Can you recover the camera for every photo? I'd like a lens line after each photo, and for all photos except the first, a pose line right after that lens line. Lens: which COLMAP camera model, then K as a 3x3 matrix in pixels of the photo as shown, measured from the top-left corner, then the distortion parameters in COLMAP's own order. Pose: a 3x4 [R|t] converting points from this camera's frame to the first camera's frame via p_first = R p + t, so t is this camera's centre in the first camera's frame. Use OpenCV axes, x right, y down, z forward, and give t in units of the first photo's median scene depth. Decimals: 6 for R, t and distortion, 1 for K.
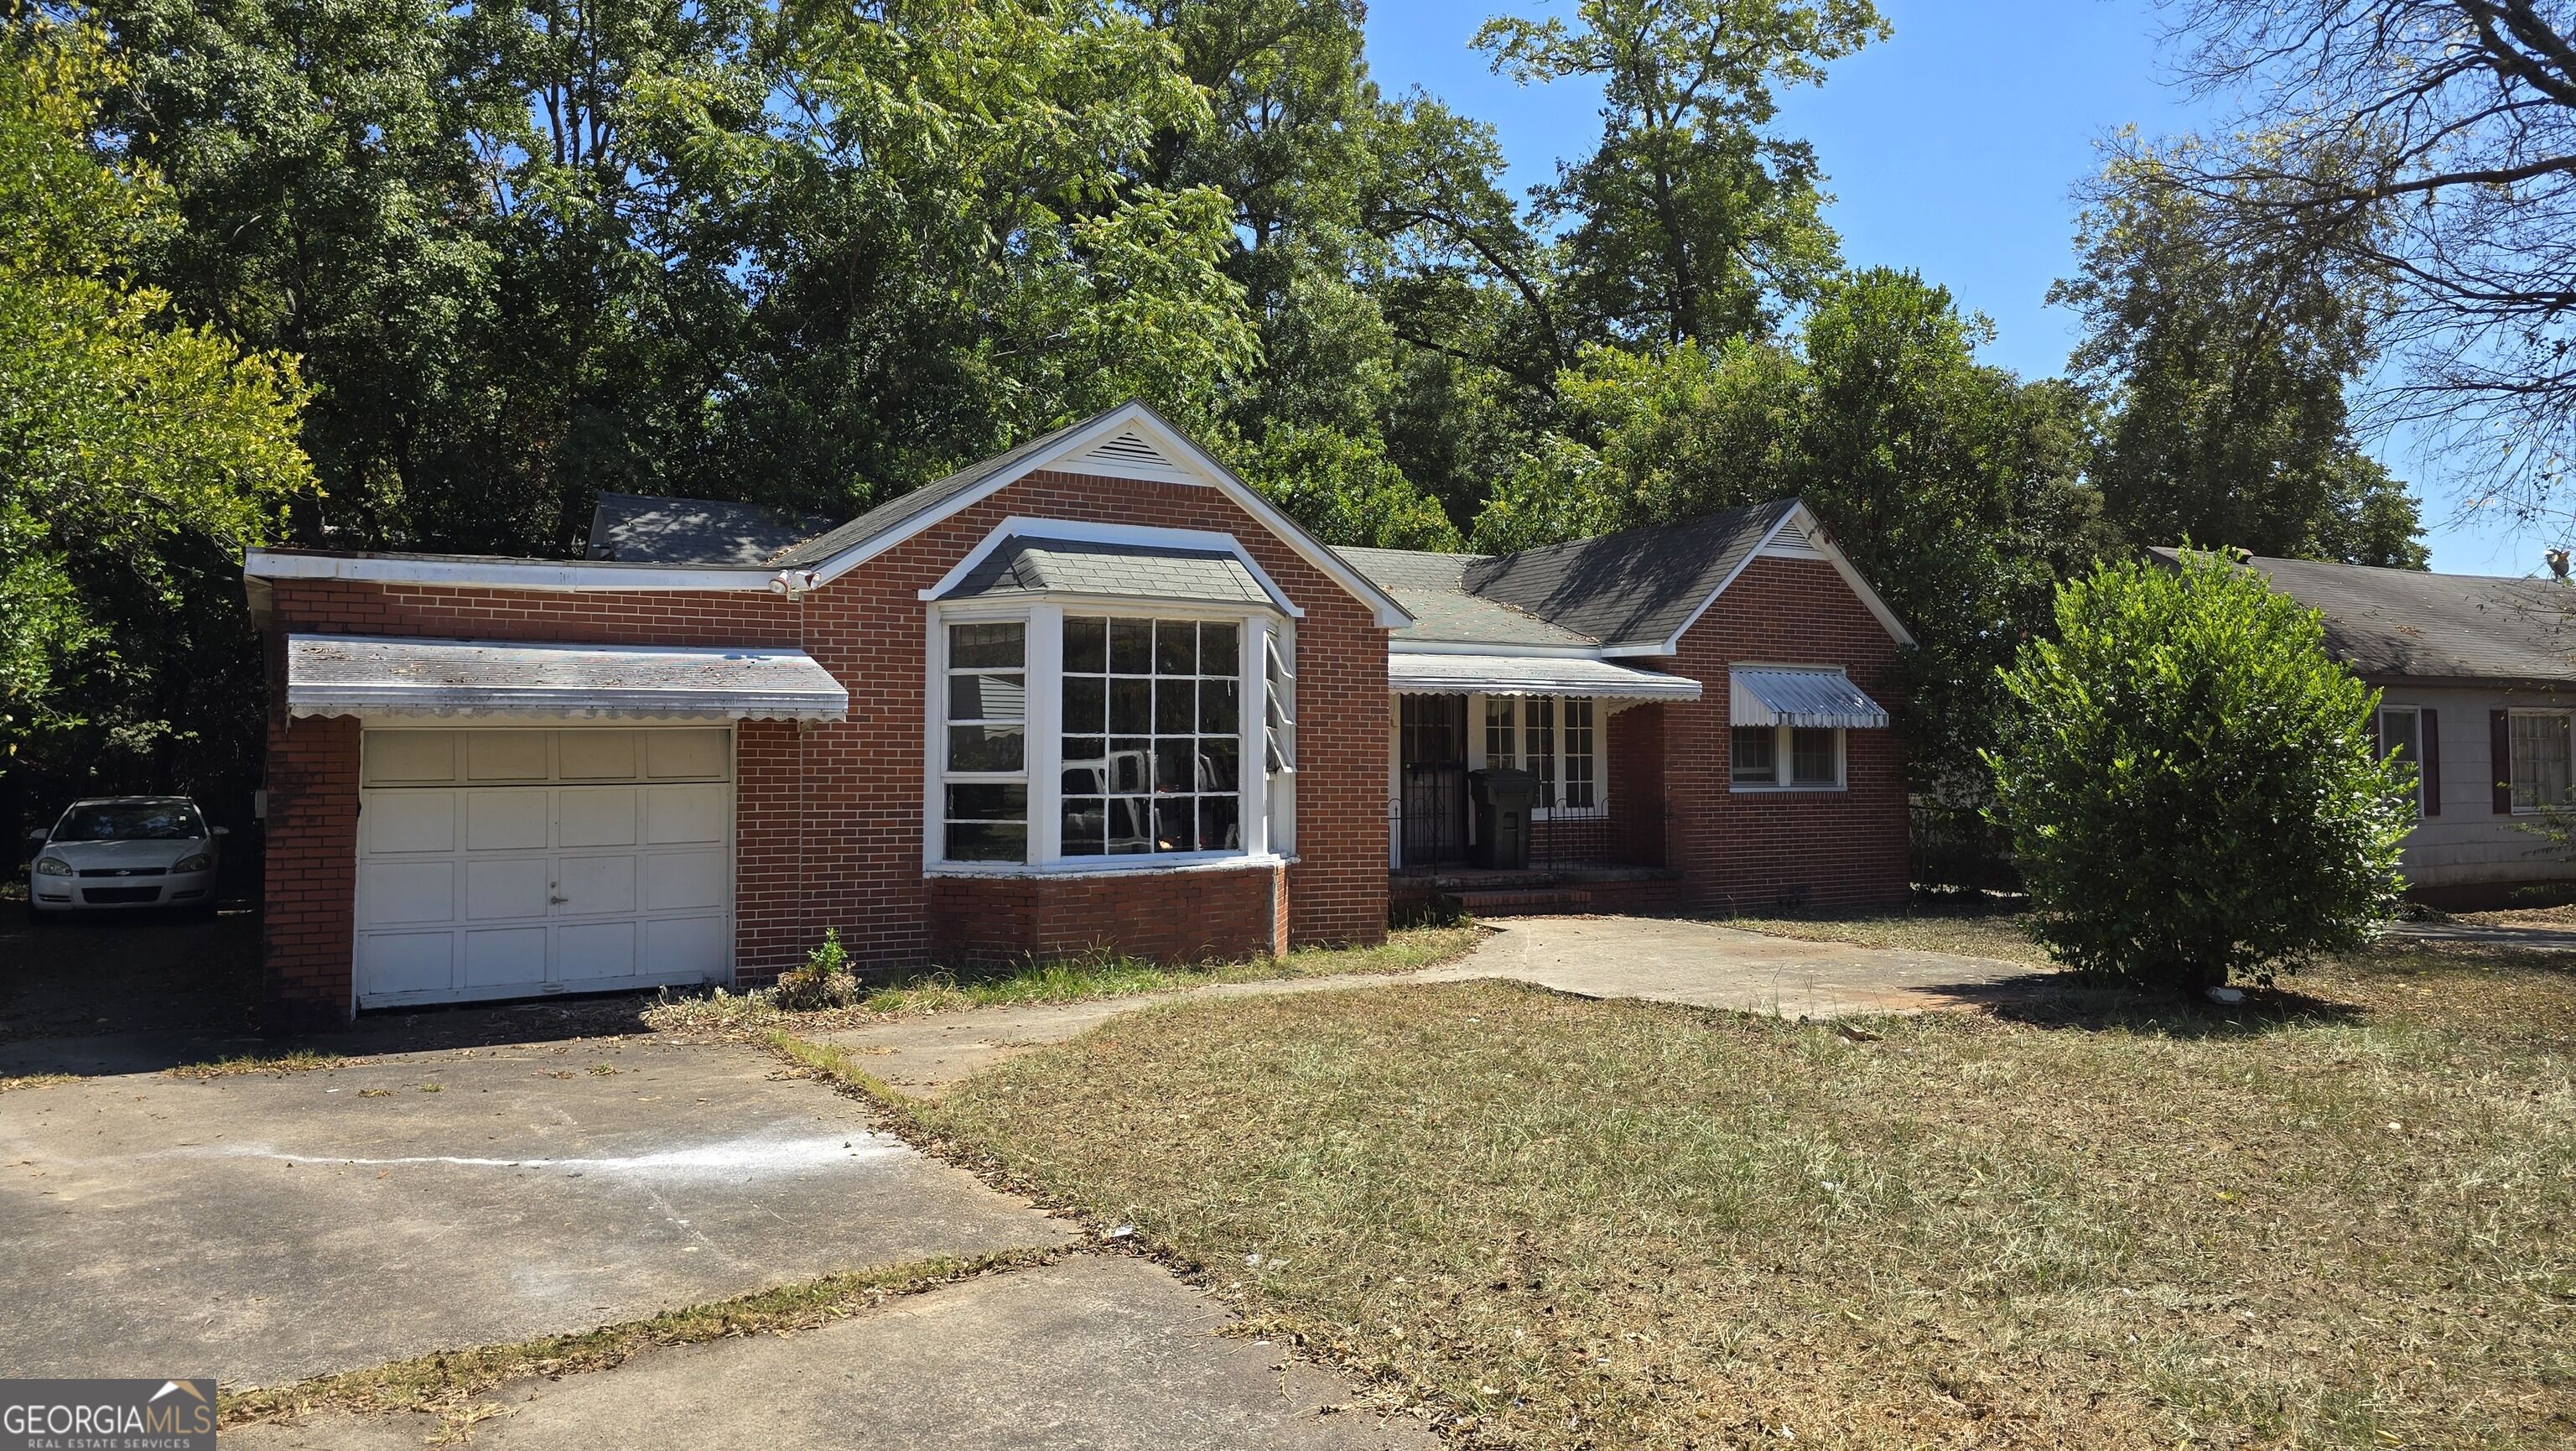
lens RADIAL K [[1733.9, 0, 1297.7], [0, 1733.9, 712.0], [0, 0, 1]] dist [0.035251, -0.022006]
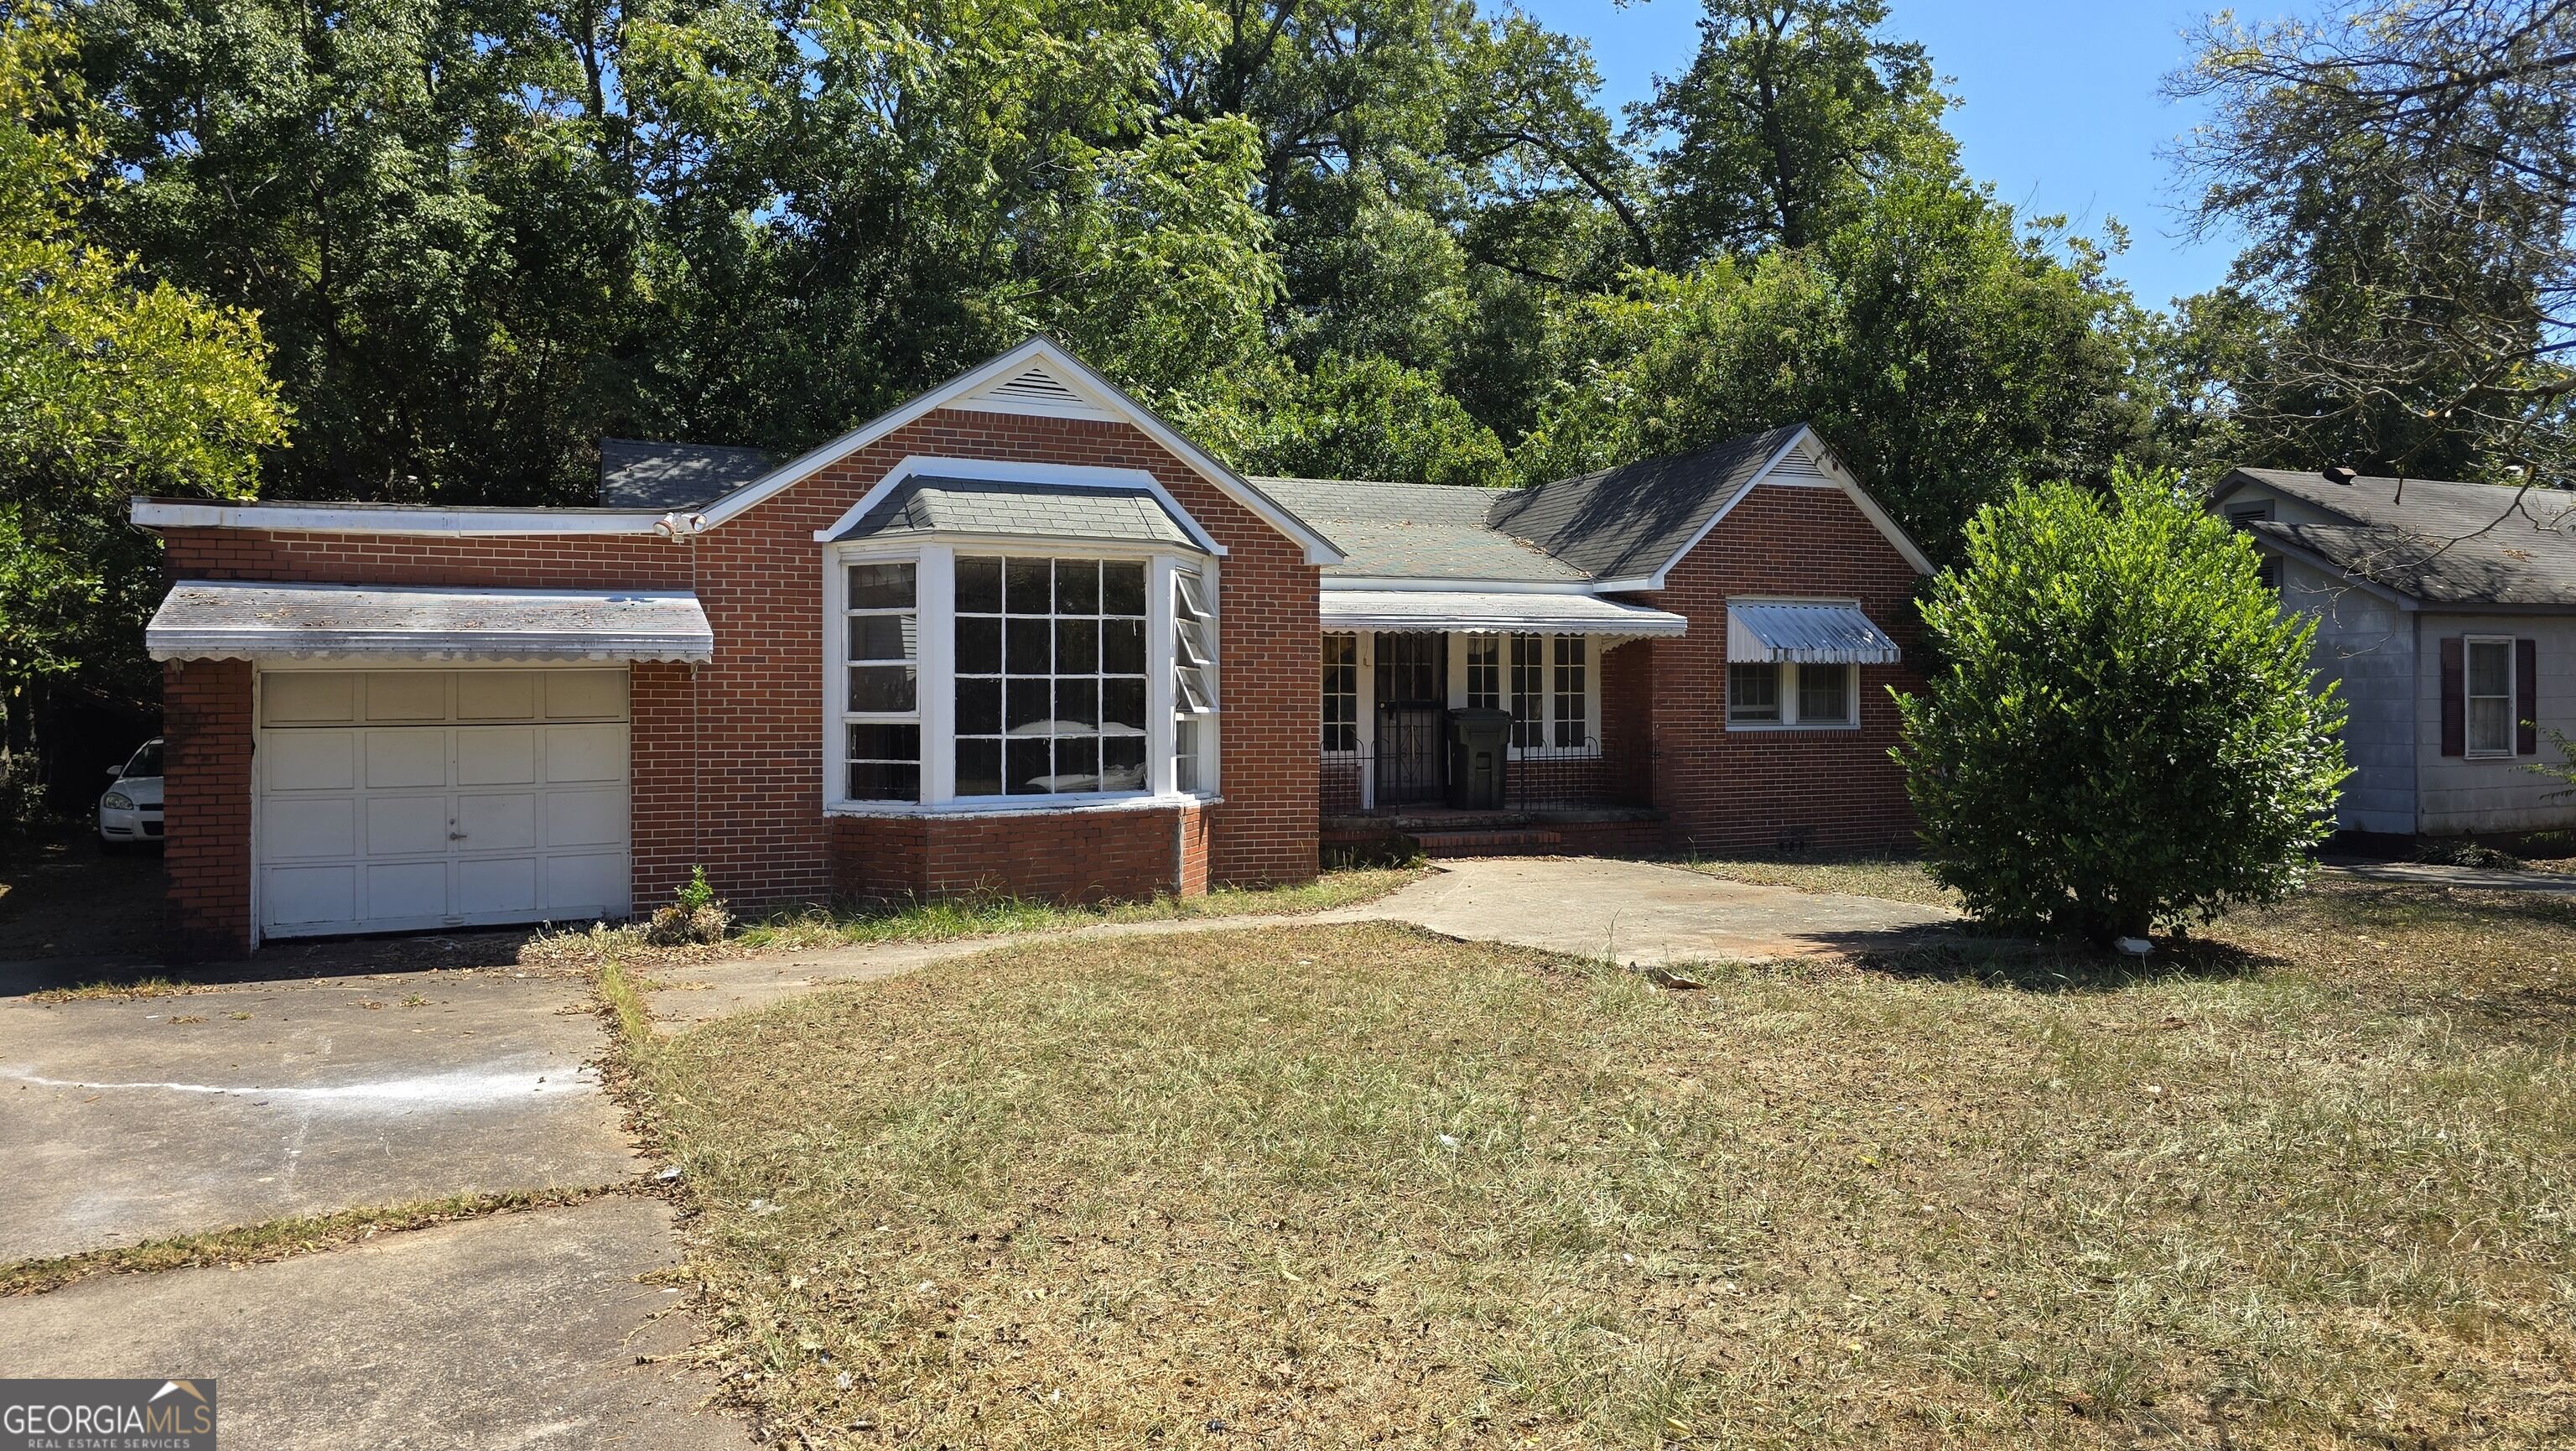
lens RADIAL K [[1733.9, 0, 1293.1], [0, 1733.9, 725.0], [0, 0, 1]] dist [0.035251, -0.022006]
pose [[0.994897, -0.001077, -0.100893, 0.119425], [0.005417, 0.999071, 0.042747, 0.000204], [0.100753, -0.043075, 0.993979, 0.016533]]
